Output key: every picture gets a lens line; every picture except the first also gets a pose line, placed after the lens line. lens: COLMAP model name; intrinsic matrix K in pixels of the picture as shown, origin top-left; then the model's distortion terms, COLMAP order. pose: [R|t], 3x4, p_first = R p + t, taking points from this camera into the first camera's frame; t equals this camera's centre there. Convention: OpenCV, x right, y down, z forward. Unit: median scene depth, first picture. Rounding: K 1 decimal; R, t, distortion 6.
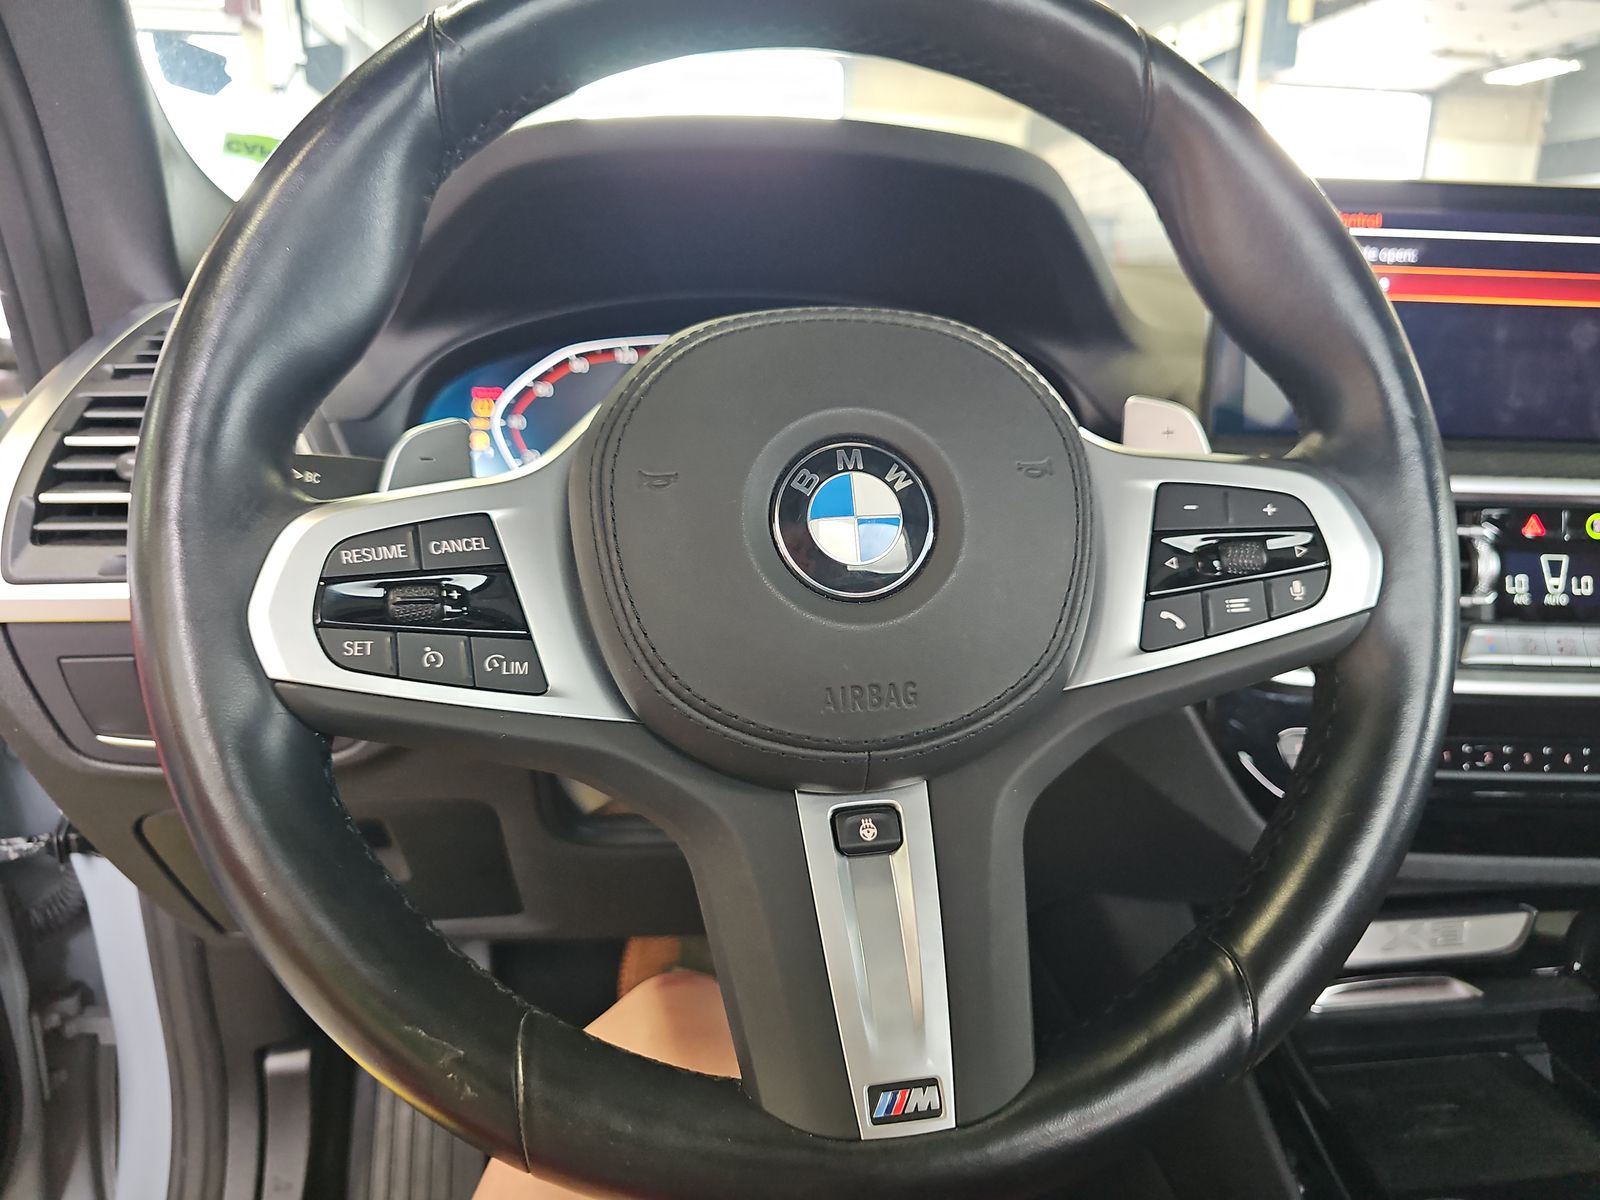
lens RADIAL K [[1084.4, 0, 796.6], [0, 1084.4, 591.6], [0, 0, 1]] dist [0.003727, -0.009776]
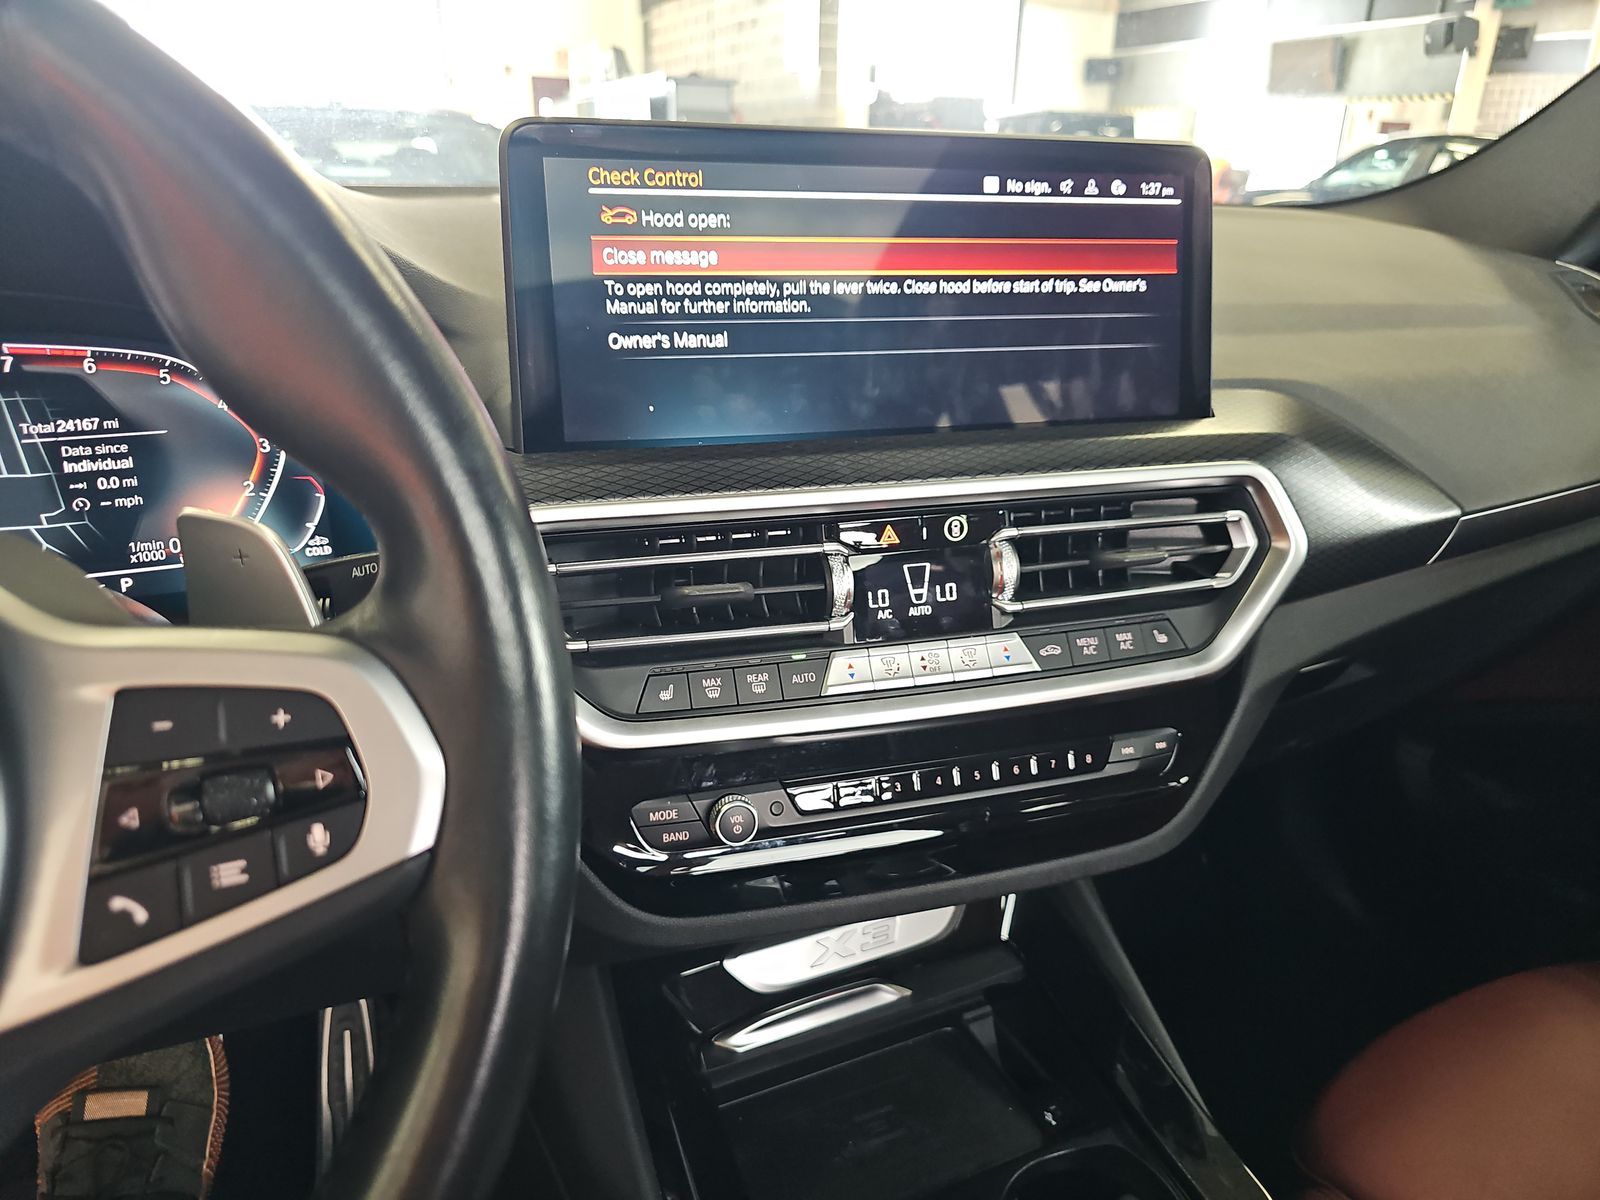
lens RADIAL K [[1084.4, 0, 797.6], [0, 1084.4, 593.2], [0, 0, 1]] dist [0.003727, -0.009776]
pose [[0.953300, -0.109773, 0.281371, 0.346527], [0.075747, 0.988734, 0.129105, -0.133578], [-0.292373, -0.101762, 0.950875, 0.162335]]
